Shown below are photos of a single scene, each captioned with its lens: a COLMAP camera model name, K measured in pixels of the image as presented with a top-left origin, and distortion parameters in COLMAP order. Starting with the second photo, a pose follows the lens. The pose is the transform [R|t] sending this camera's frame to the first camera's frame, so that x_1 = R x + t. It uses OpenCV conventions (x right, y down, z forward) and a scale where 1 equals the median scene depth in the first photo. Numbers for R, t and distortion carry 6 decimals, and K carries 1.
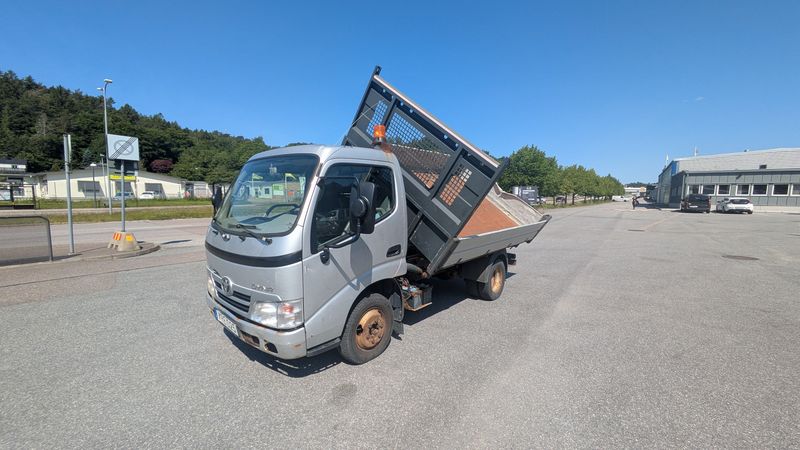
lens RADIAL K [[317.1, 0, 400.7], [0, 317.1, 220.1], [0, 0, 1]] dist [0.017281, 0.000043]
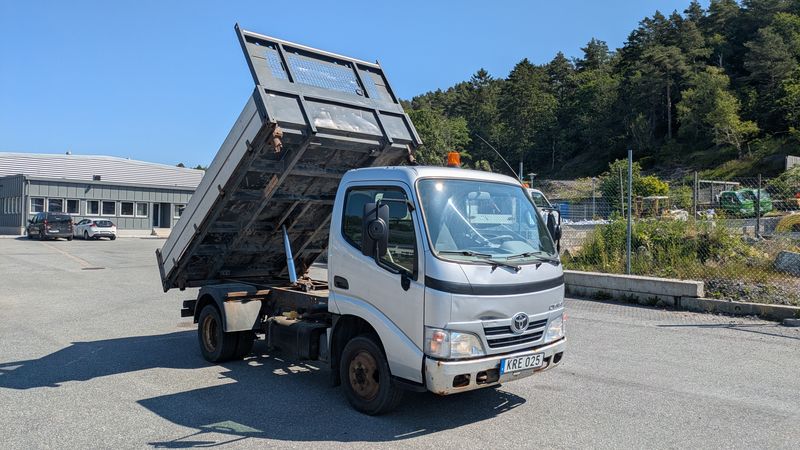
lens RADIAL K [[613.5, 0, 401.0], [0, 613.5, 224.8], [0, 0, 1]] dist [0.033104, -0.001564]
pose [[0.127437, -0.003763, 0.991839, -0.266400], [0.059174, 0.998240, -0.003815, -0.008509], [-0.990080, 0.059177, 0.127436, 0.135566]]
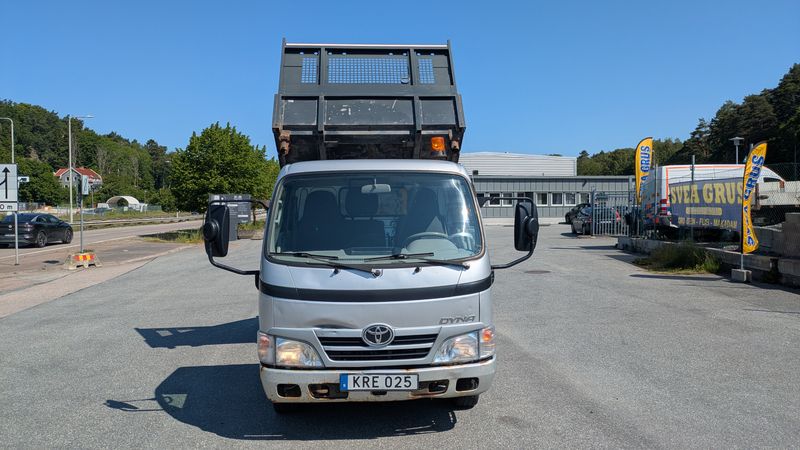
lens RADIAL K [[613.5, 0, 401.0], [0, 613.5, 225.8], [0, 0, 1]] dist [0.033104, -0.001564]
pose [[0.716632, -0.034340, 0.696606, -0.173977], [0.070919, 0.997198, -0.023799, -0.000998], [-0.693837, 0.066458, 0.717059, -0.011366]]
